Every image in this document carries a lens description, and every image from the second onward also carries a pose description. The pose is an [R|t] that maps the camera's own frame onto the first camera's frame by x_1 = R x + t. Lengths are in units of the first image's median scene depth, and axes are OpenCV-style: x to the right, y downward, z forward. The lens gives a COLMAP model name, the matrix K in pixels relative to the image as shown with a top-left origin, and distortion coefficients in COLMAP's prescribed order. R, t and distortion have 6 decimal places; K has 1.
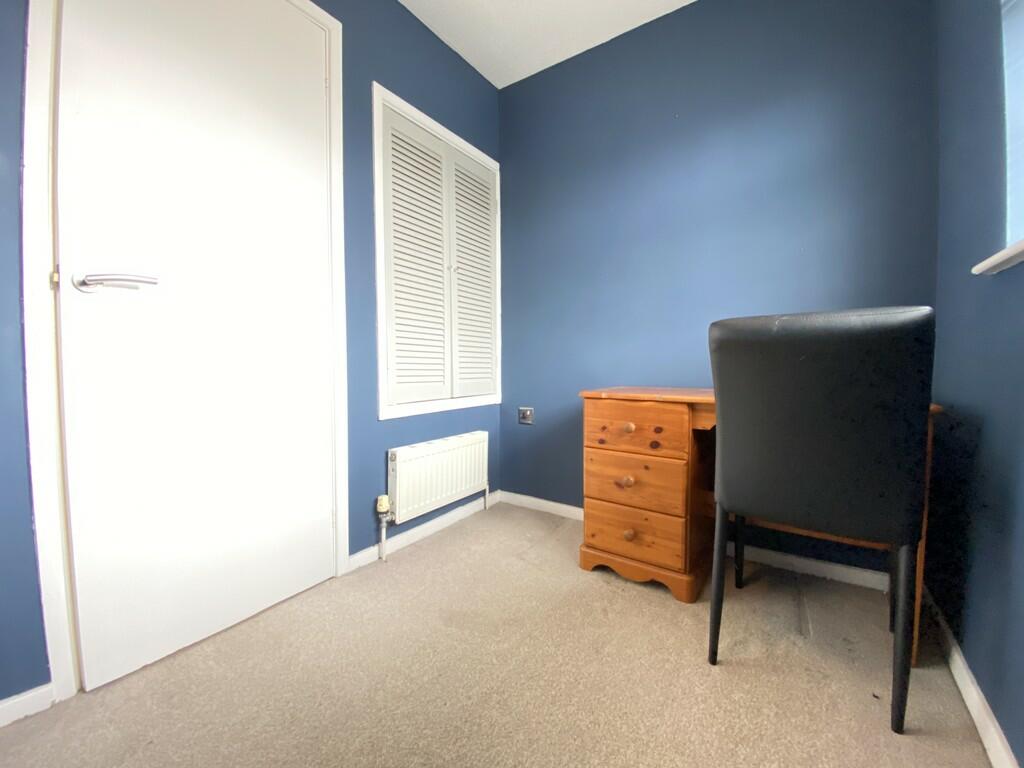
lens RADIAL K [[416.1, 0, 516.9], [0, 416.1, 384.5], [0, 0, 1]] dist [0.002271, -0.011787]
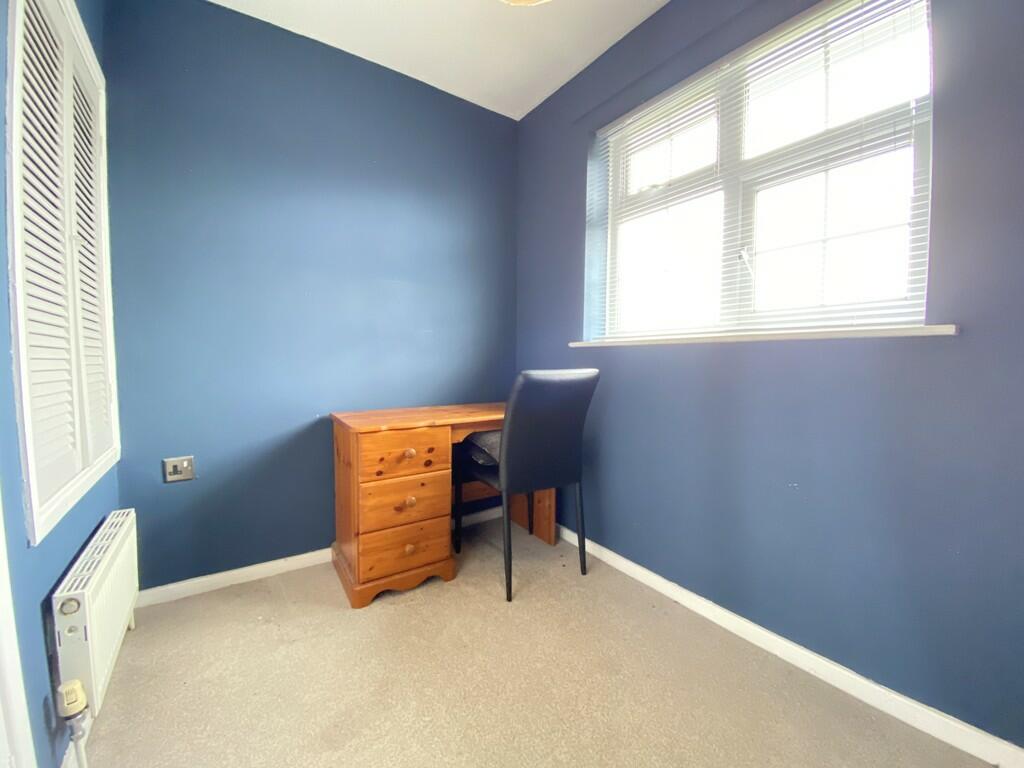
lens RADIAL K [[416.1, 0, 516.9], [0, 416.1, 384.5], [0, 0, 1]] dist [0.002271, -0.011787]
pose [[0.364182, -0.066549, 0.928947, -0.617571], [0.041499, 0.997613, 0.055199, -0.123588], [-0.930403, 0.018448, 0.366074, 0.319463]]
